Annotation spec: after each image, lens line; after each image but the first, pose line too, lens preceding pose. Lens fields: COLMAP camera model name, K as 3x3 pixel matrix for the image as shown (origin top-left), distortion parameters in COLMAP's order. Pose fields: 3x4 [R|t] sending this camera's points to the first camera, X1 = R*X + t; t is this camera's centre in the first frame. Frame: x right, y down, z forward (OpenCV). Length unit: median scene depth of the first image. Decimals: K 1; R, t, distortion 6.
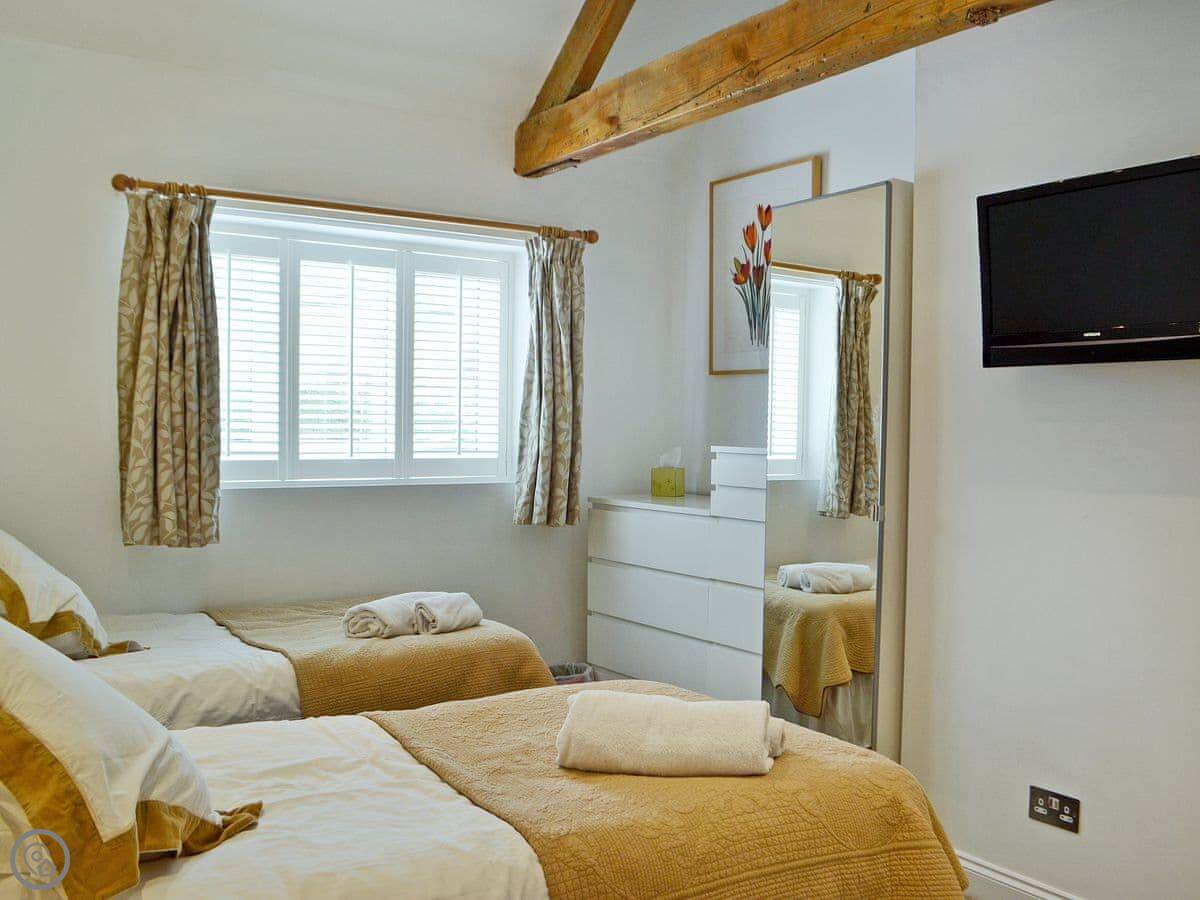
lens RADIAL K [[1149.5, 0, 599.2], [0, 1149.5, 449.8], [0, 0, 1]] dist [-0.003422, 0.000000]
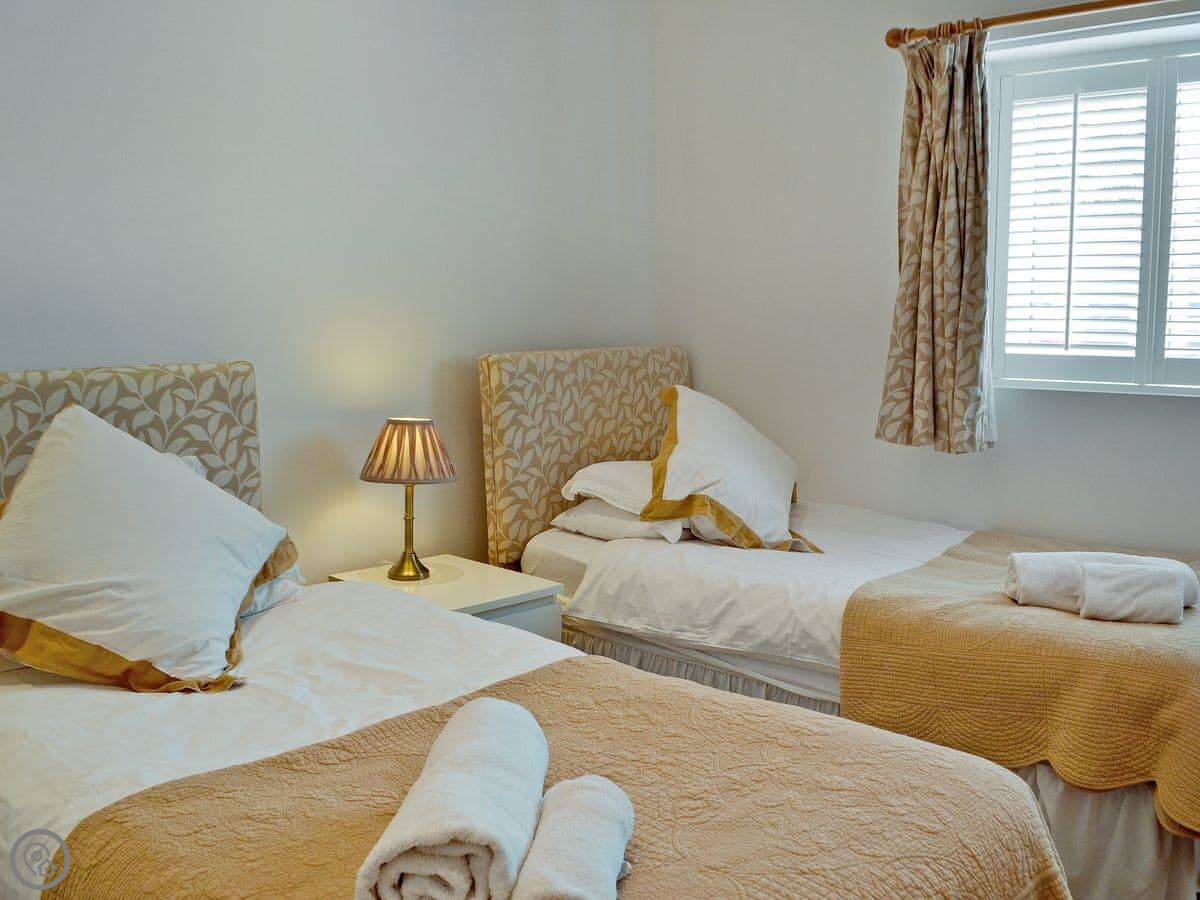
lens RADIAL K [[1106.5, 0, 600.4], [0, 1106.5, 450.4], [0, 0, 1]] dist [-0.058973, 0.000000]
pose [[0.306882, 0.108700, -0.945520, 0.353708], [-0.019305, 0.993963, 0.108004, -0.000964], [0.951552, -0.014892, 0.307128, 0.518081]]
